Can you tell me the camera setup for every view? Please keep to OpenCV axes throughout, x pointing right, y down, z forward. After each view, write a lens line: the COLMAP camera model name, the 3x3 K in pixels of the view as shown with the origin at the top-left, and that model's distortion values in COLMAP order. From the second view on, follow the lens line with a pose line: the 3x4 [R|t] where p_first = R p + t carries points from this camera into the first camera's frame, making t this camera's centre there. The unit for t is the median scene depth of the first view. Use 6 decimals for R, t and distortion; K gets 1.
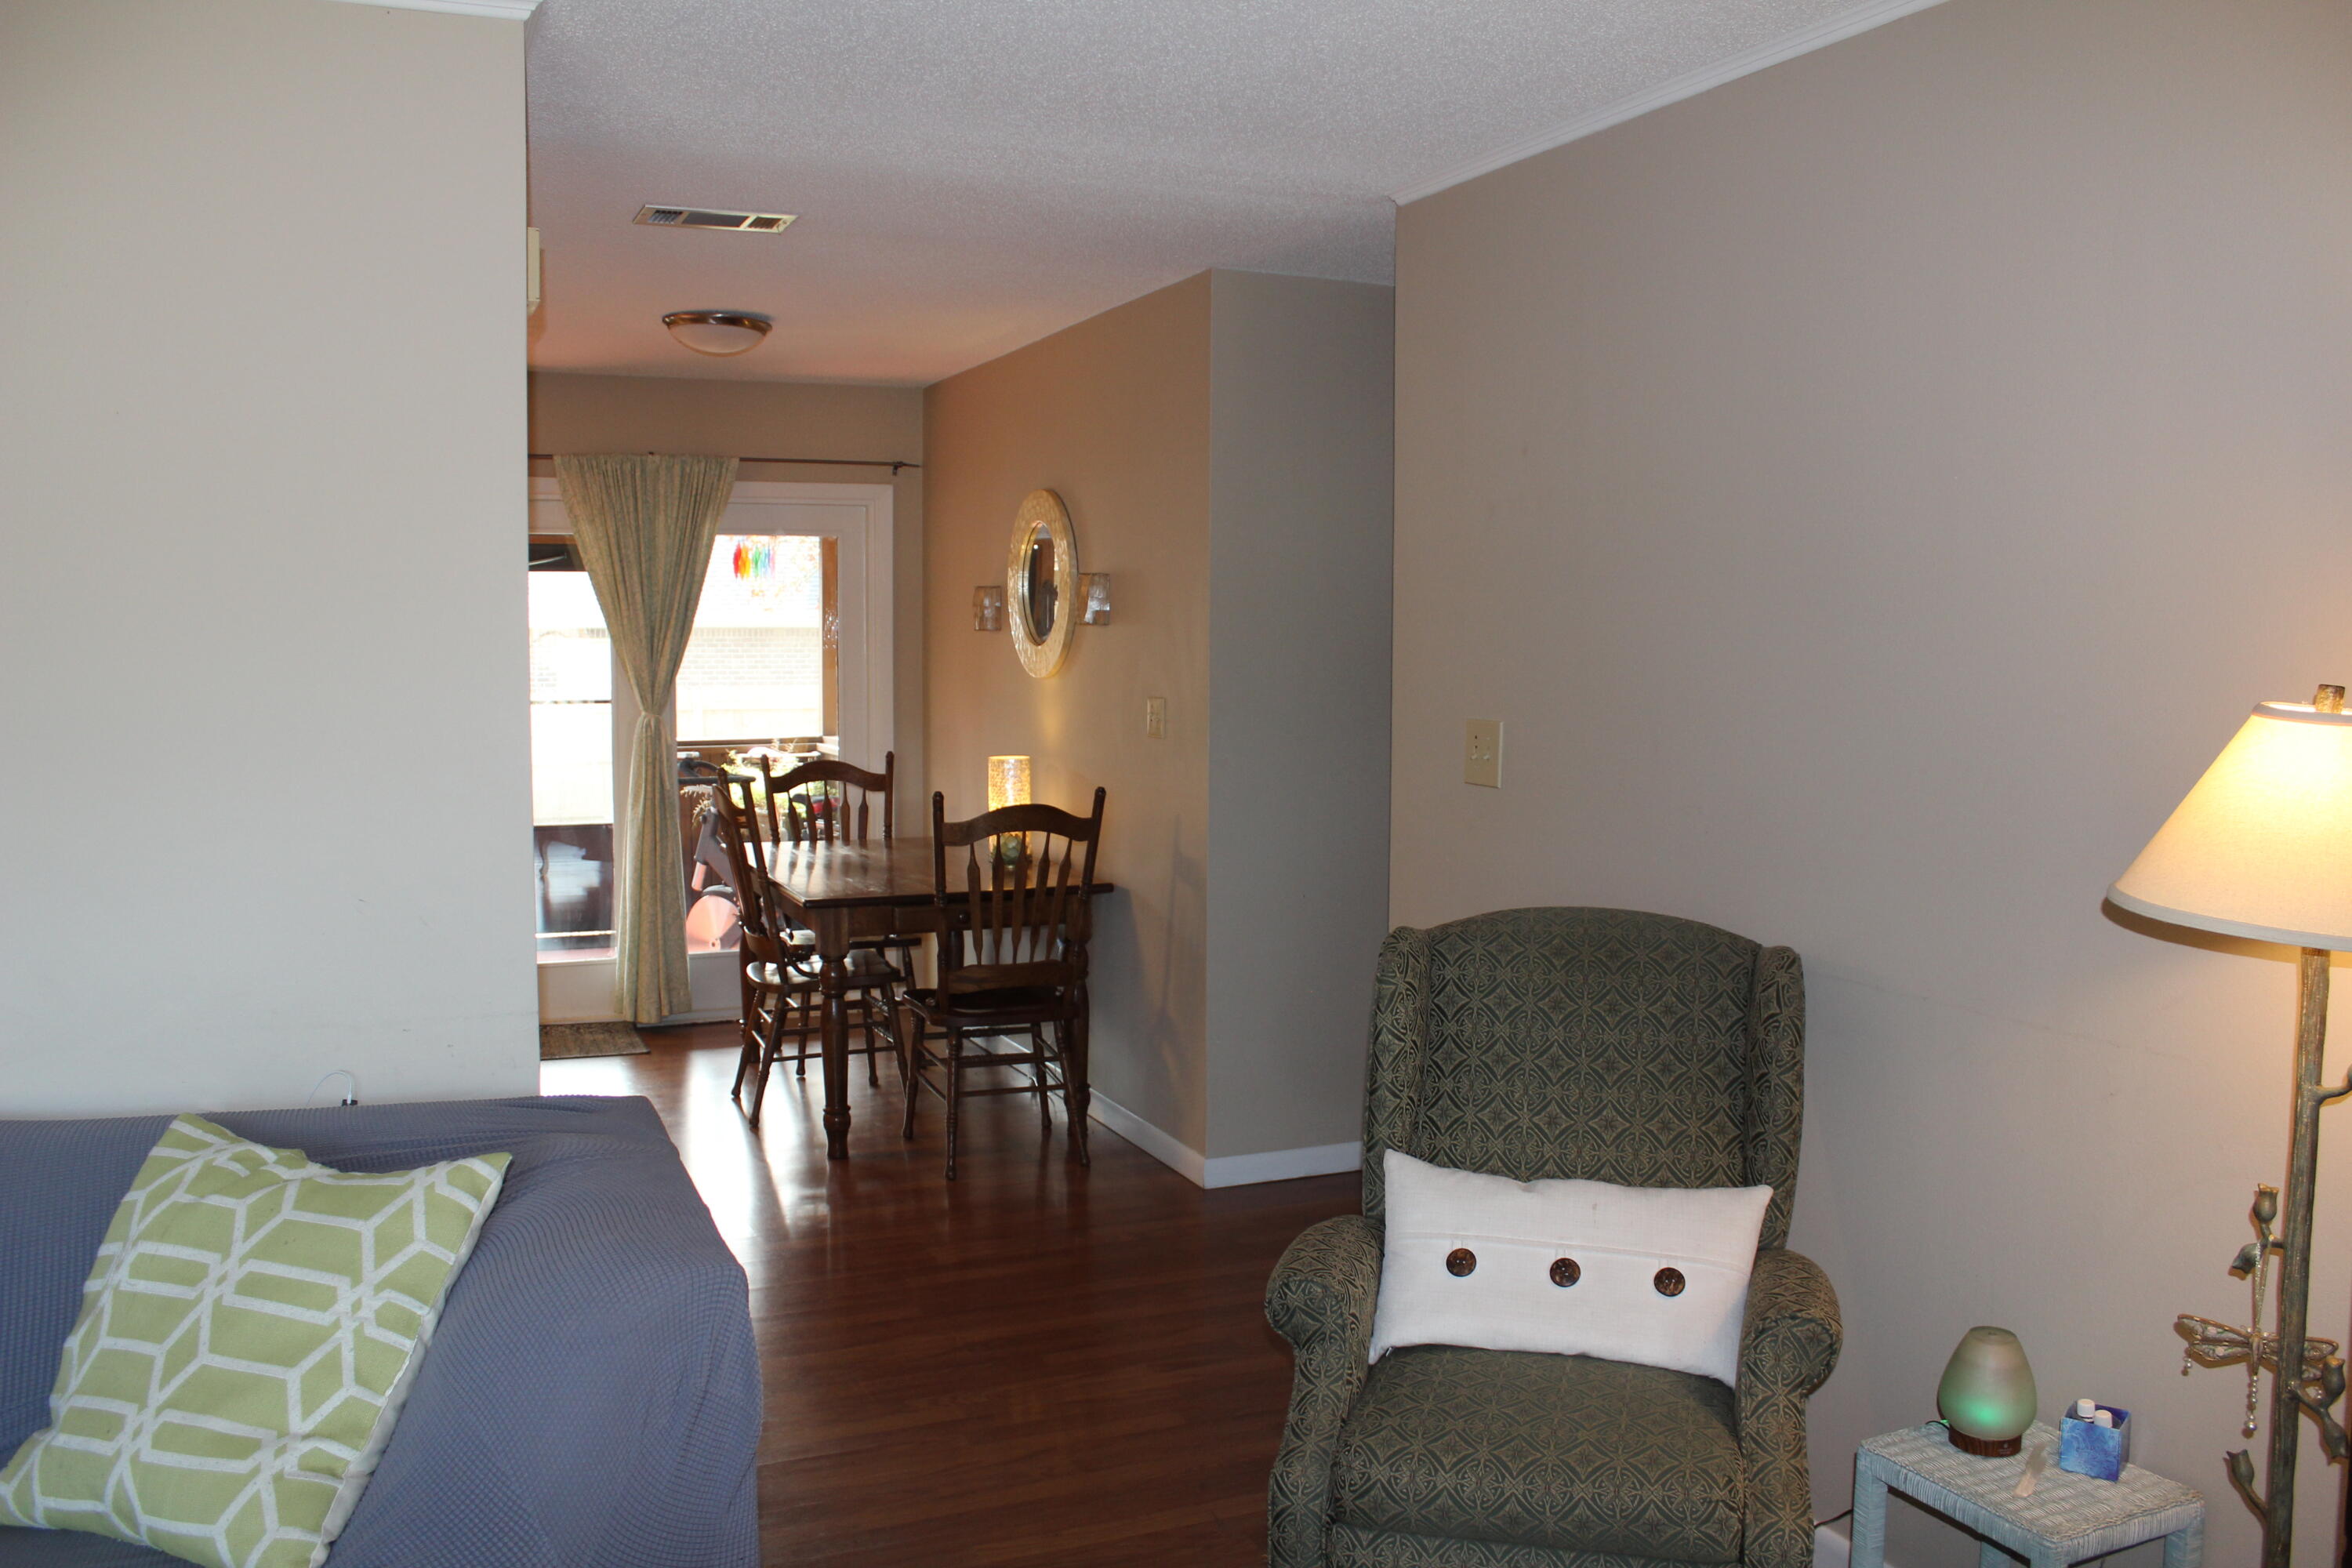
lens RADIAL K [[1958.5, 0, 1176.0], [0, 1958.5, 784.0], [0, 0, 1]] dist [-0.171999, 0.164711]
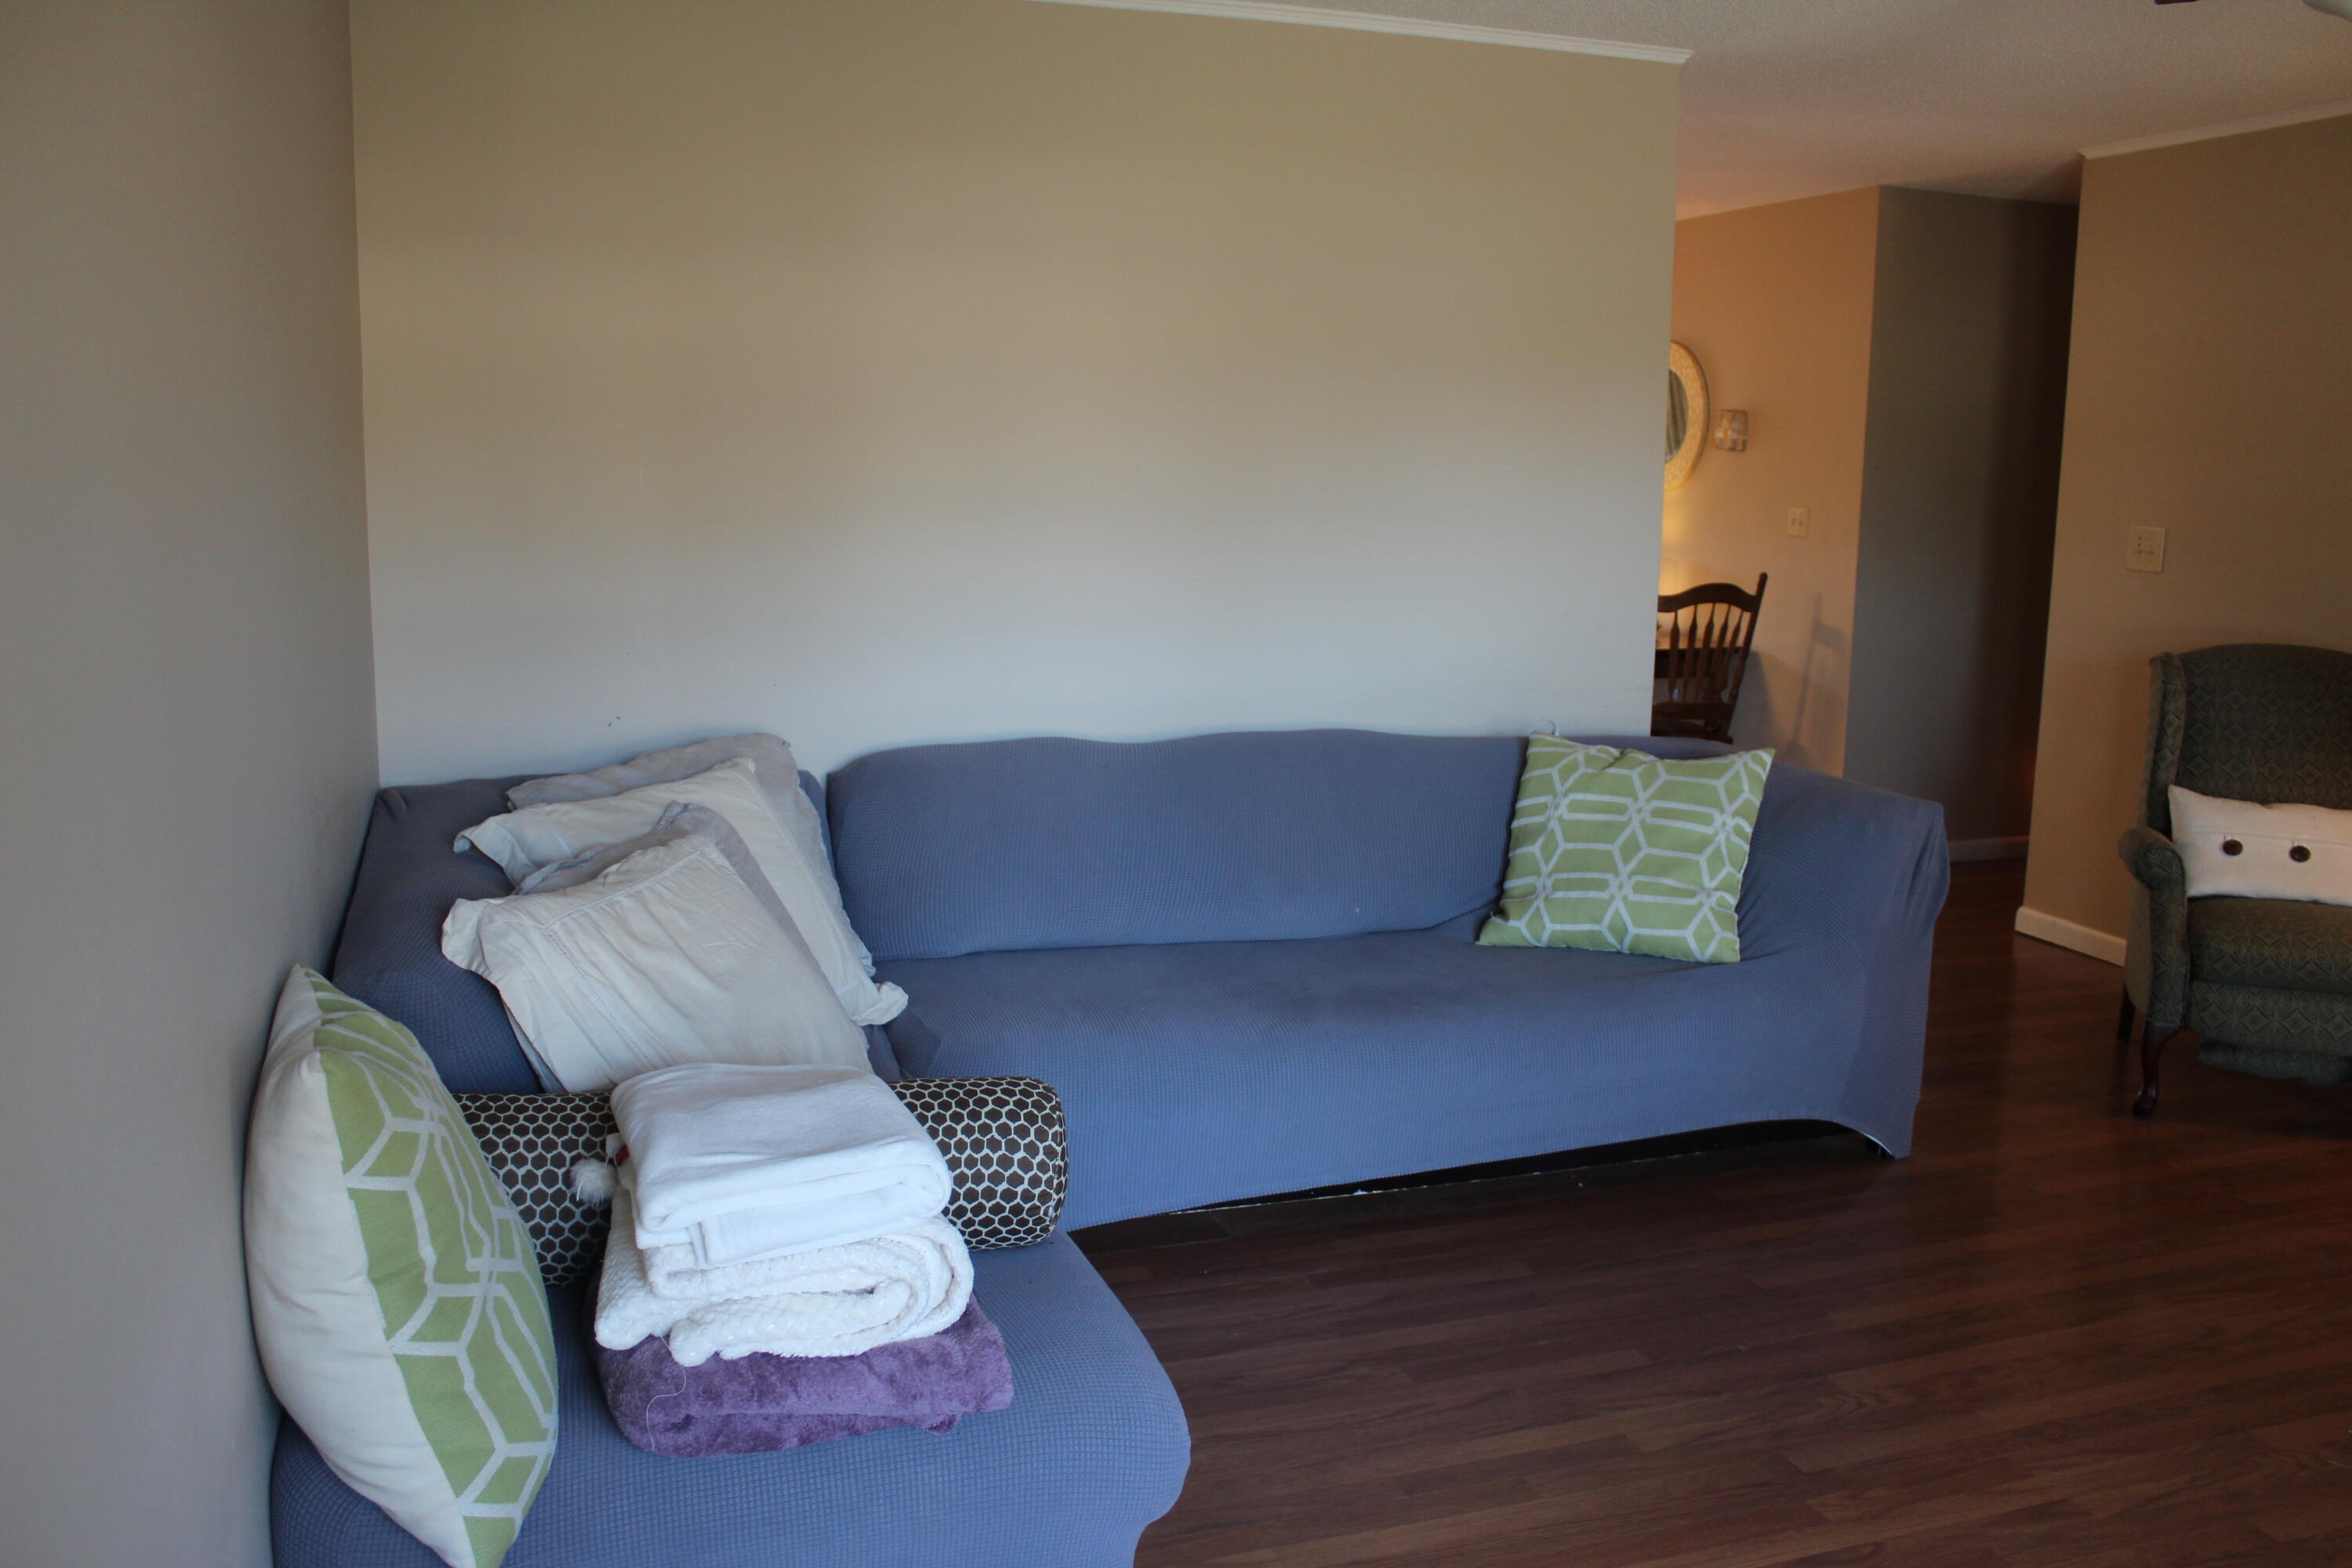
lens RADIAL K [[1958.5, 0, 1176.0], [0, 1958.5, 784.0], [0, 0, 1]] dist [-0.171999, 0.164711]
pose [[0.996844, 0.028610, -0.074052, -0.776752], [-0.021704, 0.995481, 0.092445, 0.073963], [0.076363, -0.090546, 0.992960, -0.825571]]
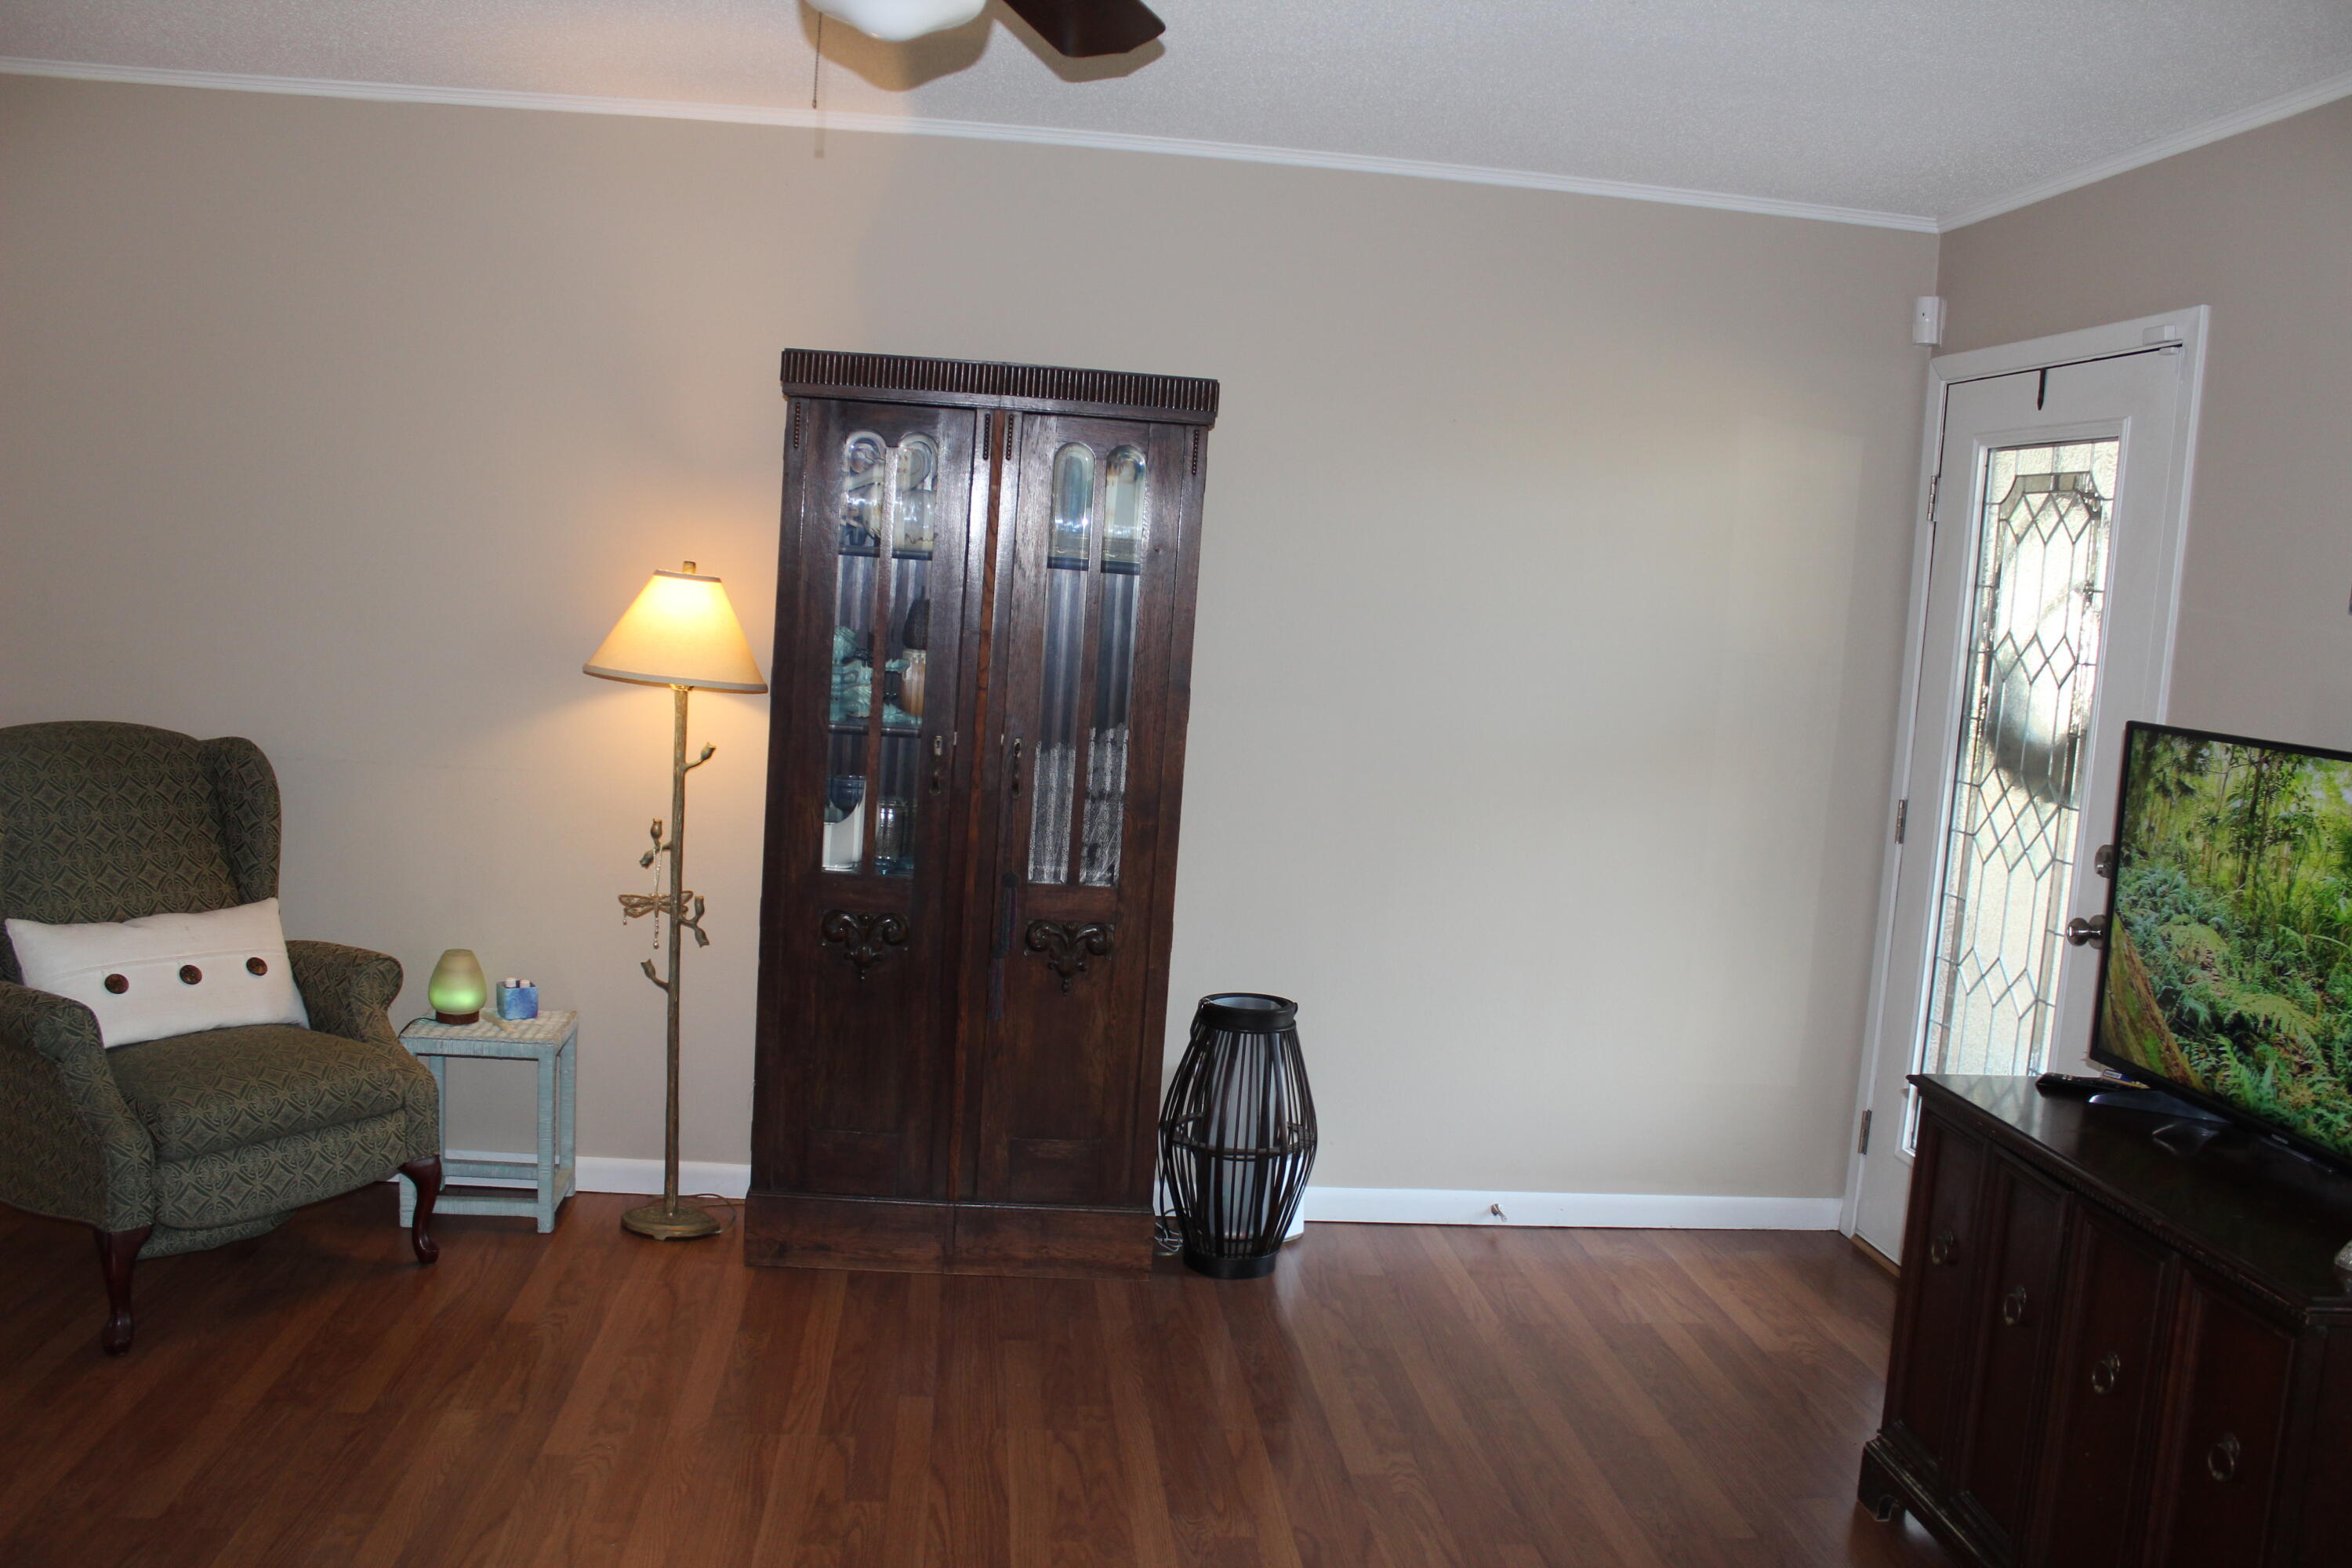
lens RADIAL K [[1958.5, 0, 1176.0], [0, 1958.5, 784.0], [0, 0, 1]] dist [-0.171999, 0.164711]
pose [[0.292534, -0.091568, 0.951861, -1.036816], [0.015427, 0.995727, 0.091046, 0.003564], [-0.956131, -0.011950, 0.292696, -0.092692]]
